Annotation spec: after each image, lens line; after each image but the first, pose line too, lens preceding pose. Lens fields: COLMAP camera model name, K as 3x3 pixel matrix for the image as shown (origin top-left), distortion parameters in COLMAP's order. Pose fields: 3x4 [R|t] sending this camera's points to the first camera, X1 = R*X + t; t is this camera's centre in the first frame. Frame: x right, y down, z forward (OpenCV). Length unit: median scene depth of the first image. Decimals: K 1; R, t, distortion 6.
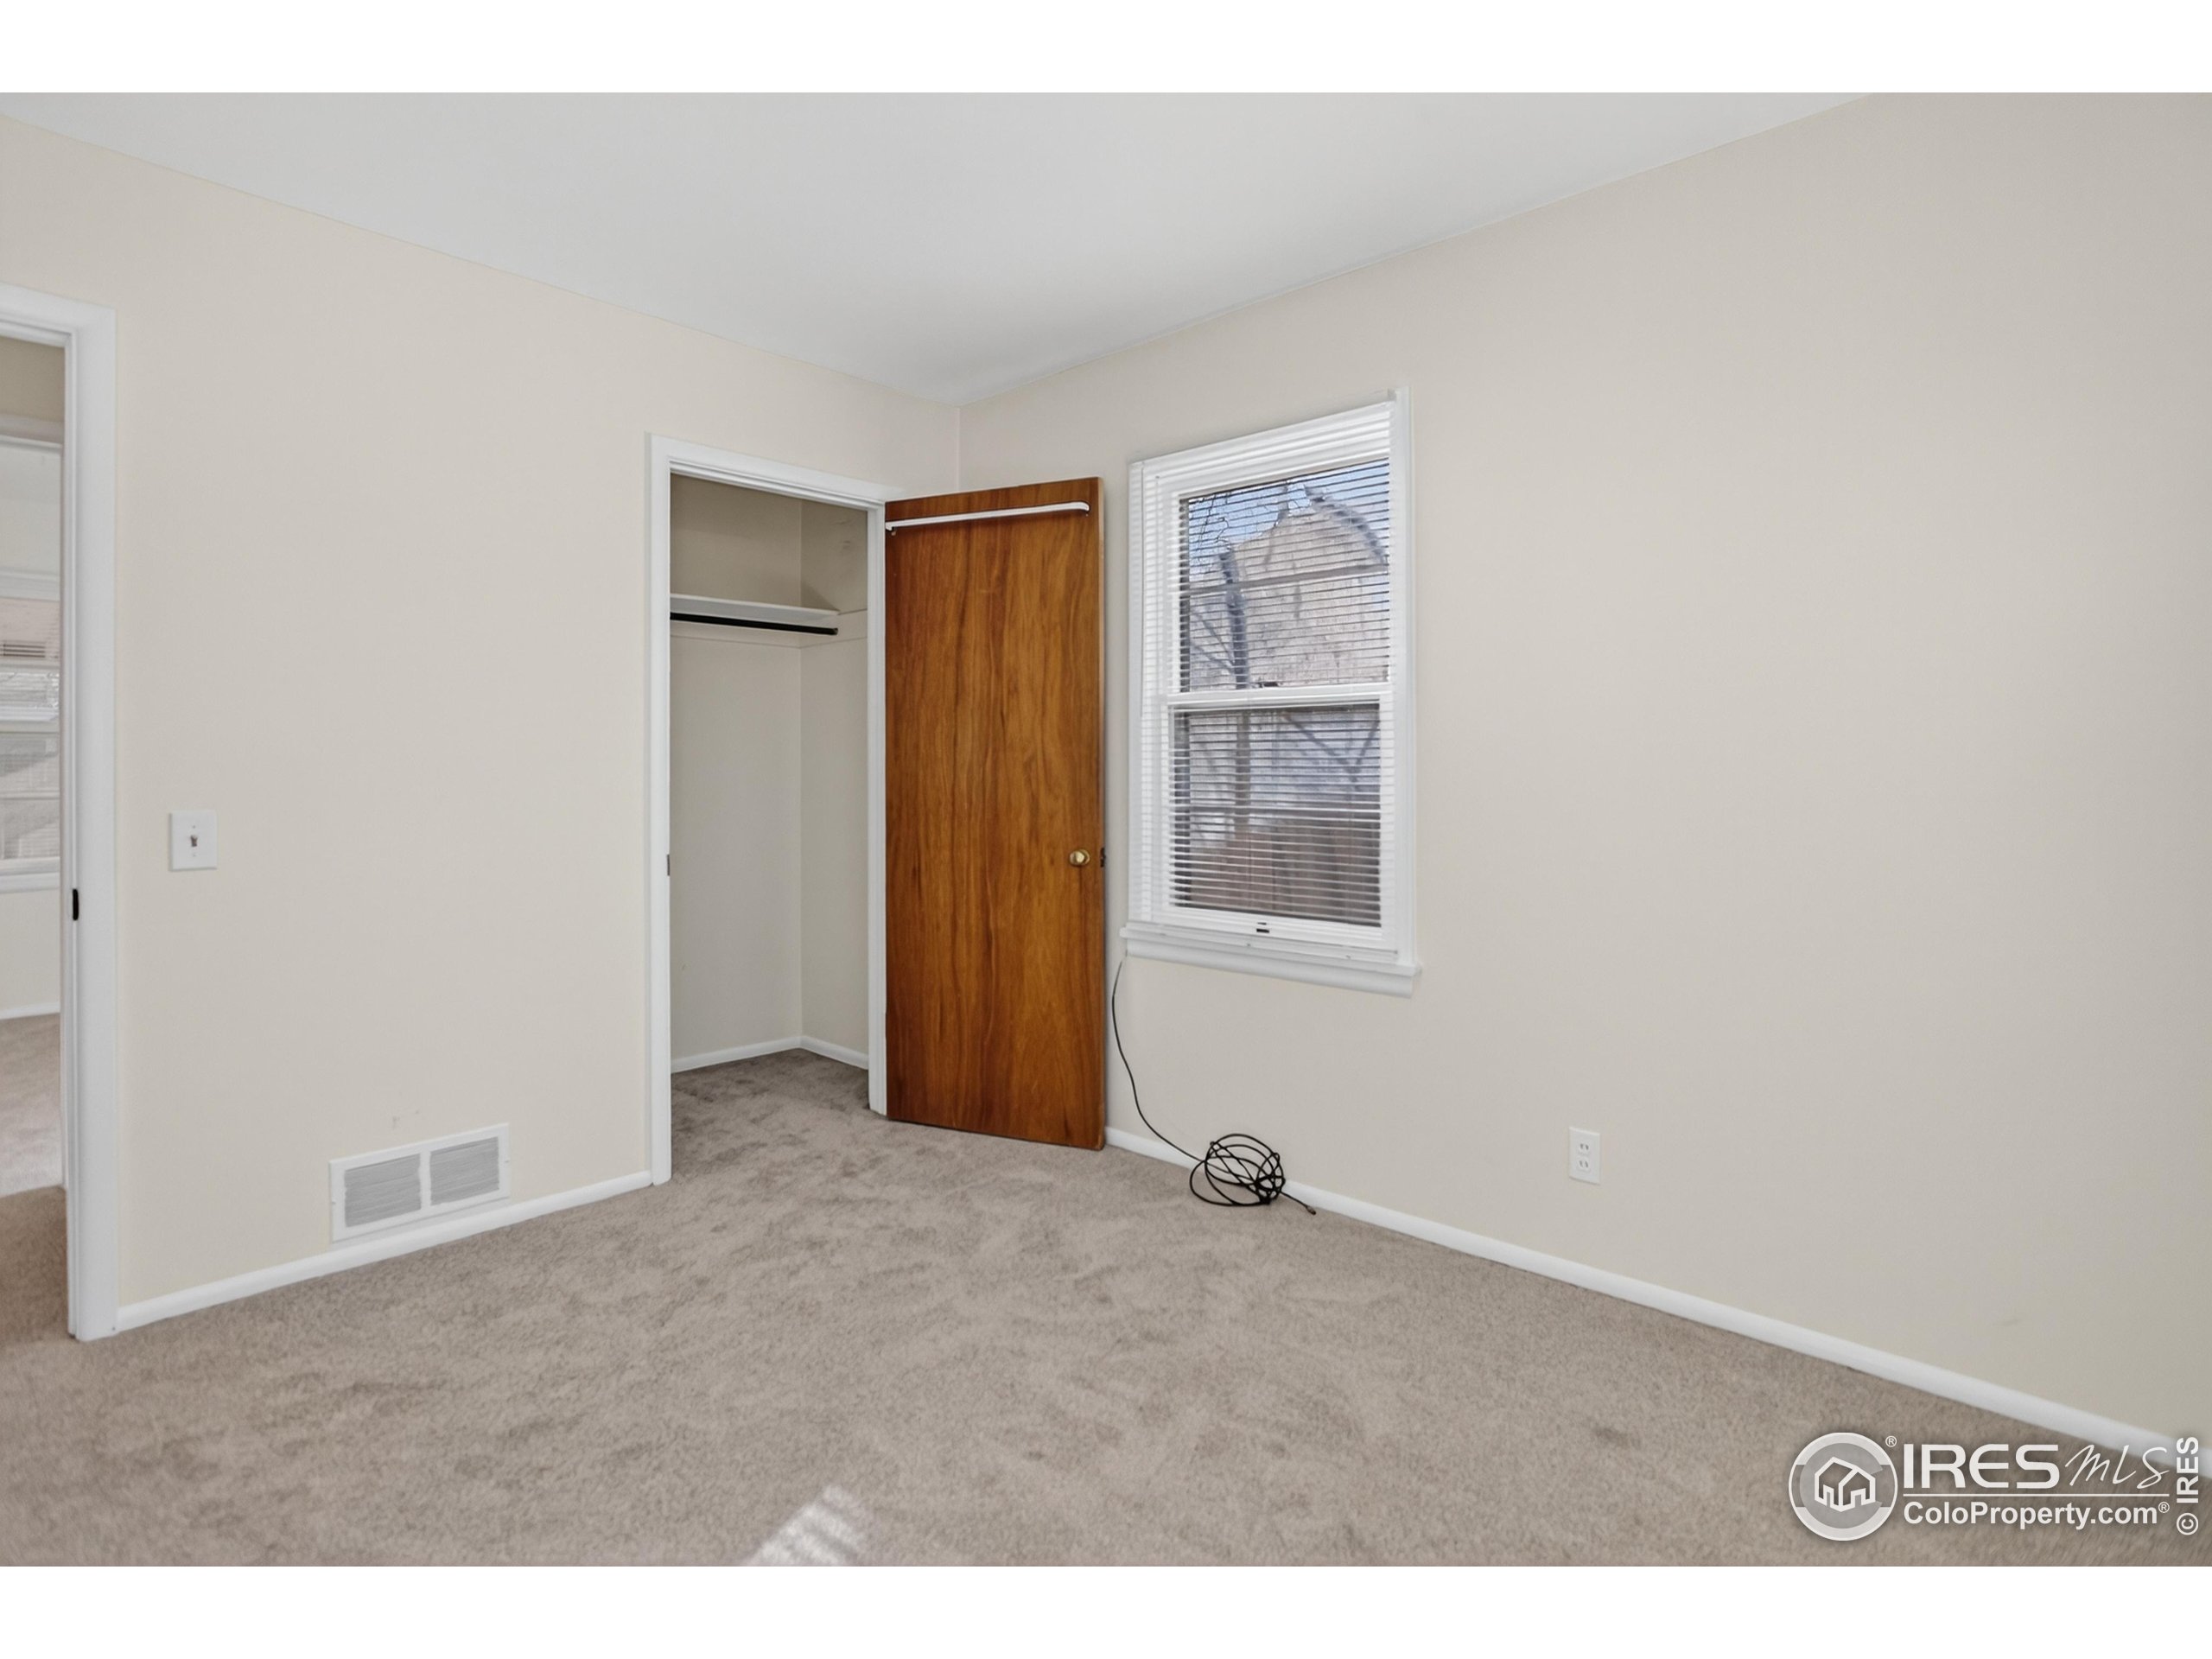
lens RADIAL K [[1141.6, 0, 1111.0], [0, 1141.6, 762.5], [0, 0, 1]] dist [-0.000647, 0.000583]
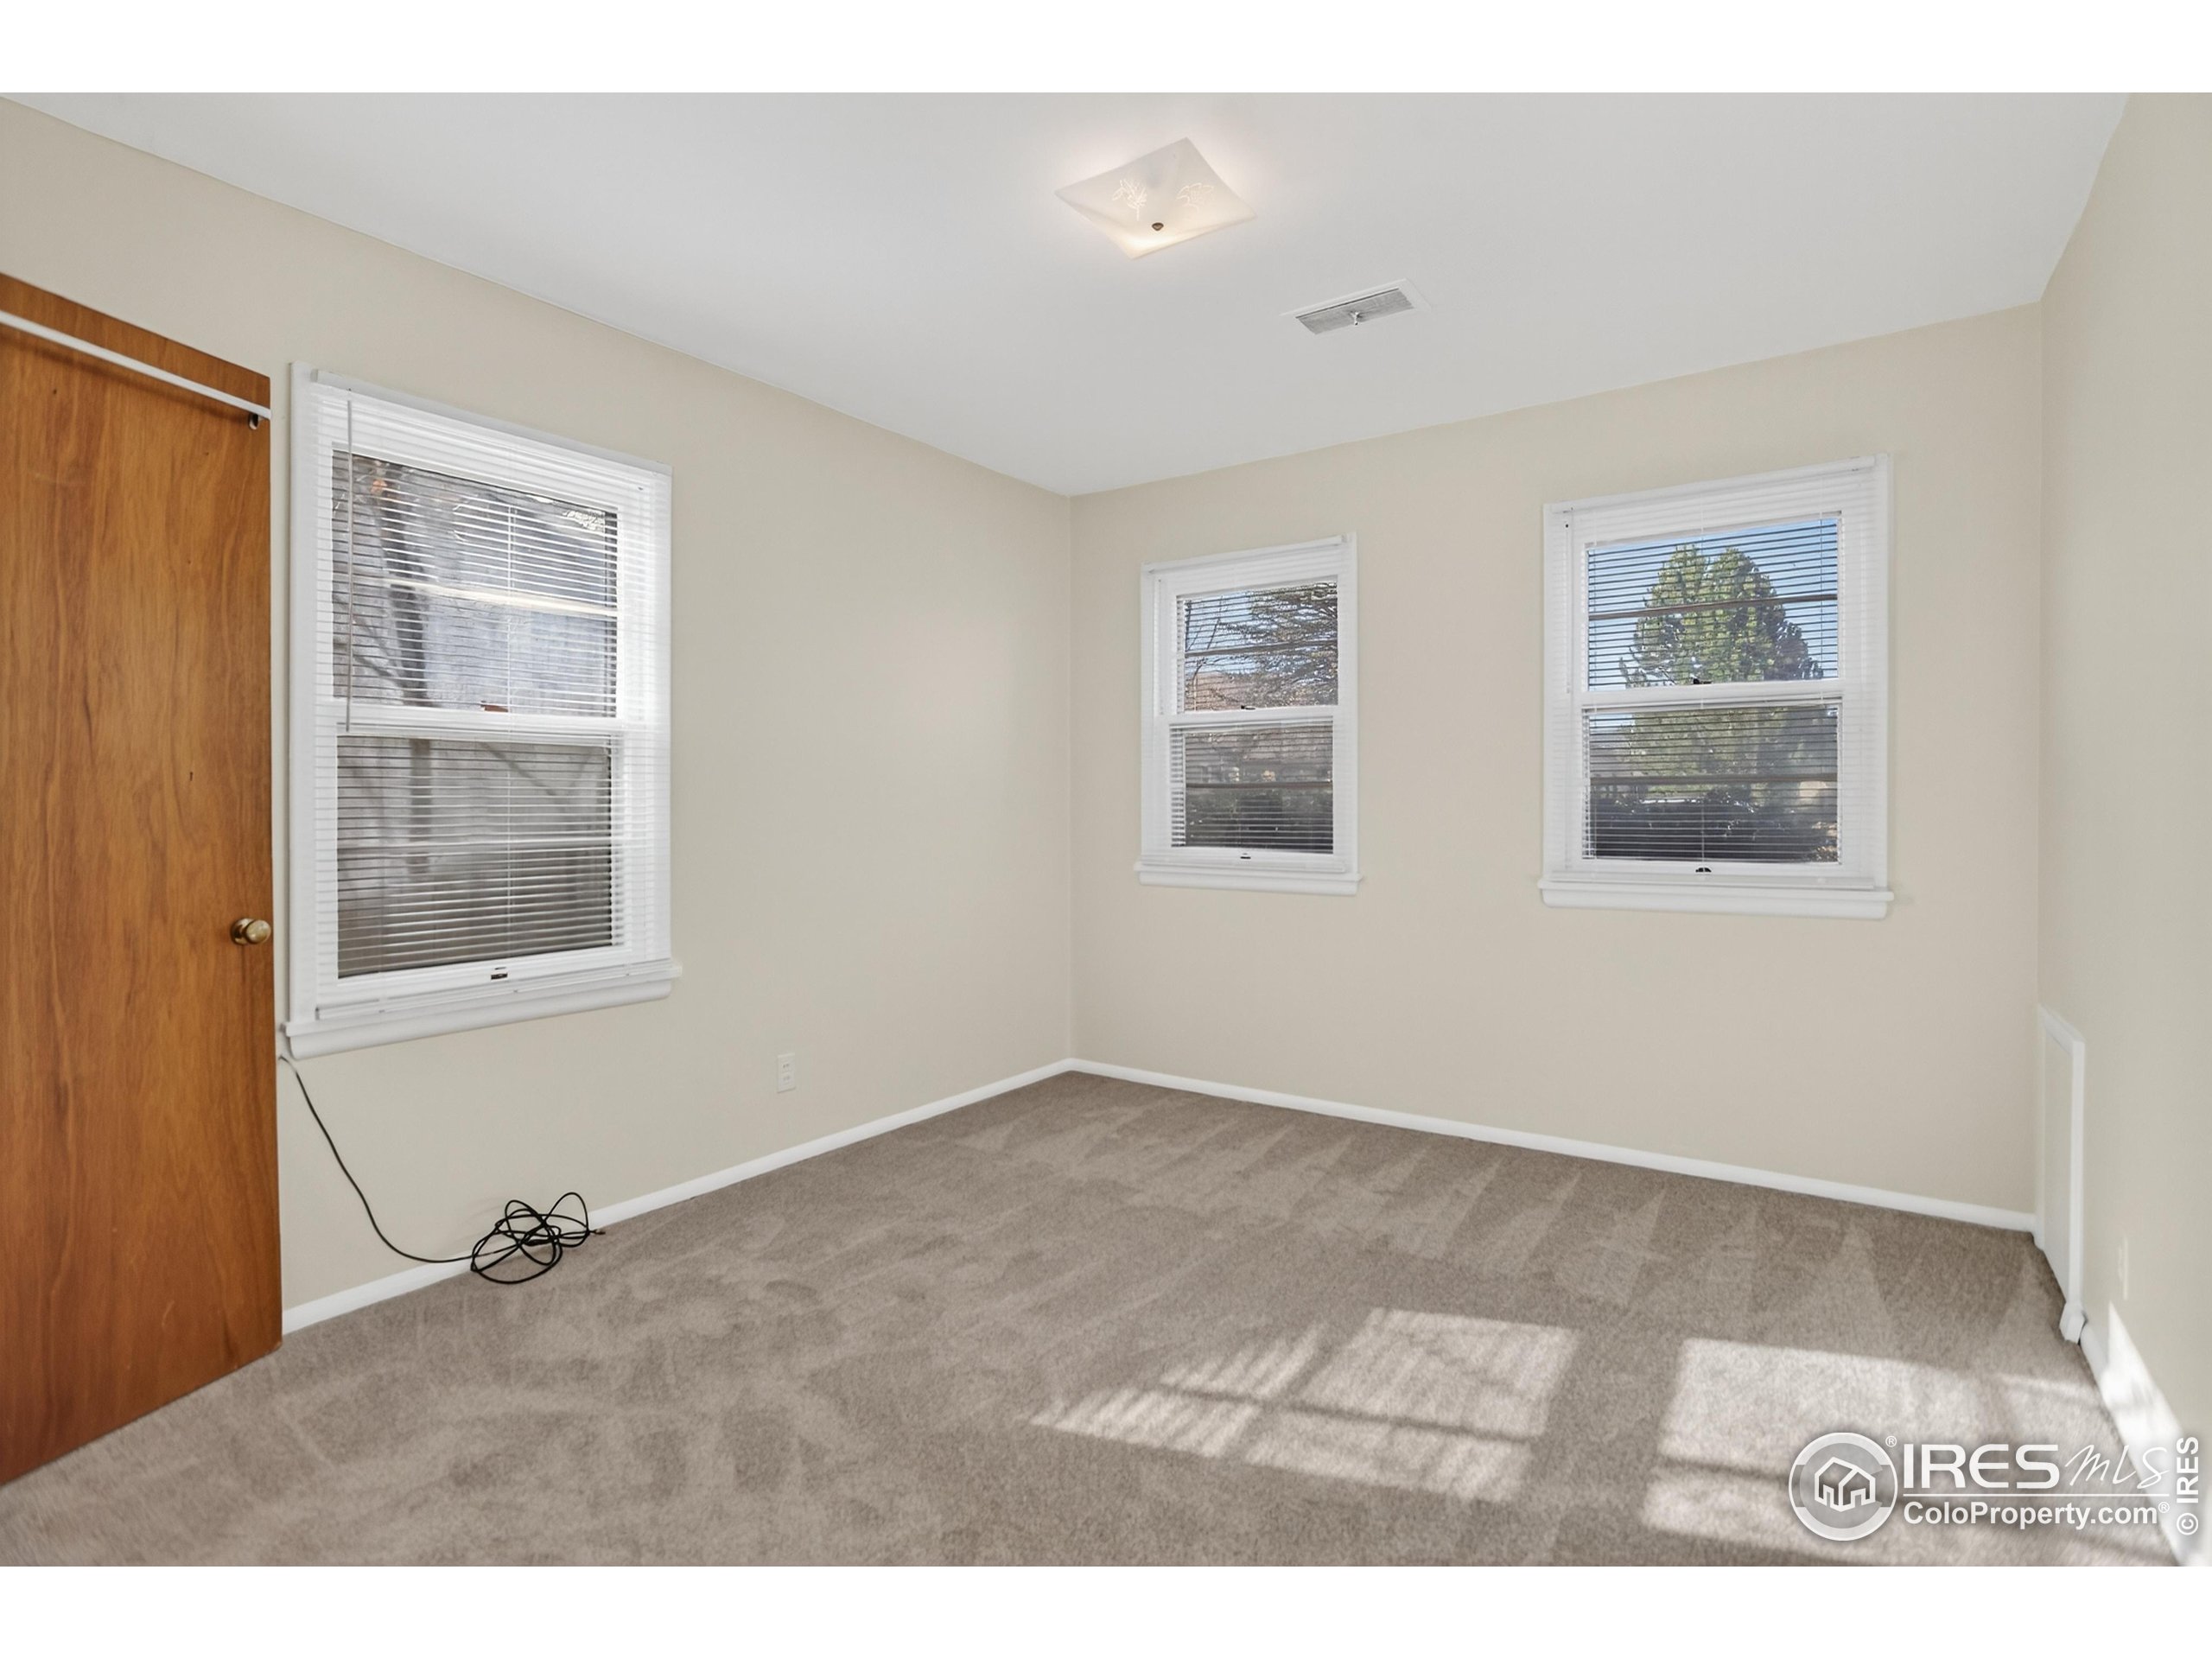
lens RADIAL K [[1084.4, 0, 1103.2], [0, 1084.4, 808.9], [0, 0, 1]] dist [-0.000375, 0.000230]
pose [[-0.127195, -0.006216, 0.991858, -0.712686], [-0.003980, 0.999976, 0.005757, 0.004640], [-0.991870, -0.003216, -0.127217, 0.571321]]
